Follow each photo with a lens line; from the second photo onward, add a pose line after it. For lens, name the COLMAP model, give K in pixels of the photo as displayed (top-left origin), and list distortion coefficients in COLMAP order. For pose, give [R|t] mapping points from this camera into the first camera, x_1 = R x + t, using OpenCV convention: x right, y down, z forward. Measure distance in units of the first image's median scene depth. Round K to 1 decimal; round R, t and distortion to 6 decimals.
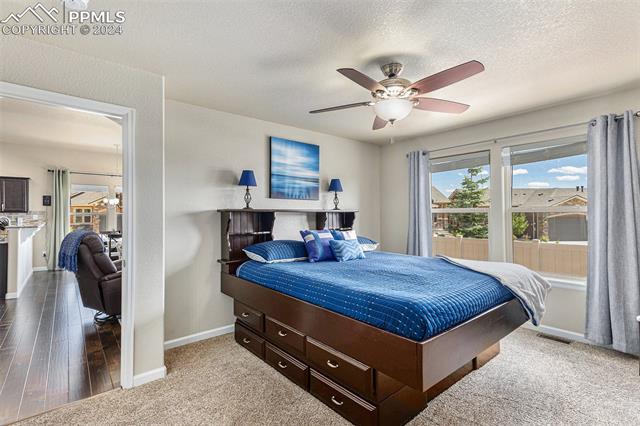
lens RADIAL K [[300.4, 0, 320.0], [0, 300.4, 213.0], [0, 0, 1]] dist [-0.001602, -0.000463]
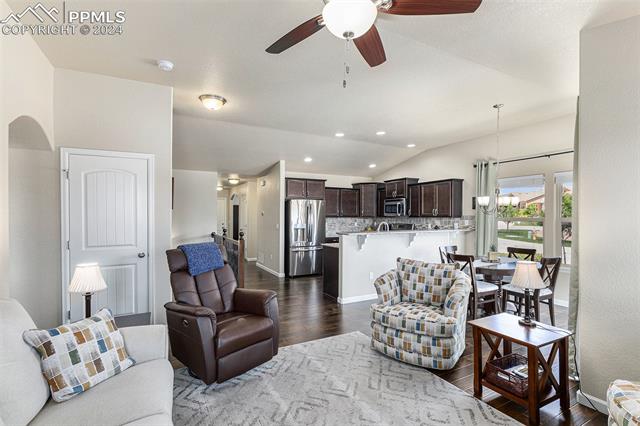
lens RADIAL K [[300.7, 0, 322.7], [0, 300.7, 218.4], [0, 0, 1]] dist [0.003033, 0.000113]
pose [[-0.229605, -0.000406, -0.973284, -0.020584], [0.005183, 0.999985, -0.001640, 0.001258], [0.973270, -0.005422, -0.229599, 0.786994]]
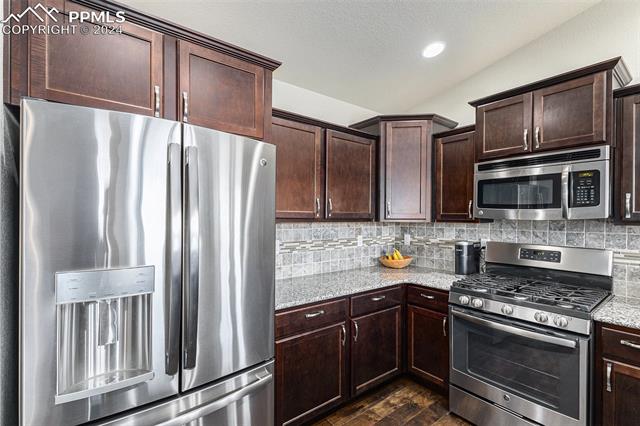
lens RADIAL K [[298.1, 0, 311.6], [0, 298.1, 219.6], [0, 0, 1]] dist [-0.000758, -0.000405]
pose [[-0.039471, 0.006065, -0.999202, -0.796028], [0.003157, 0.999977, 0.005945, -0.008884], [0.999216, -0.002920, -0.039489, 0.592902]]
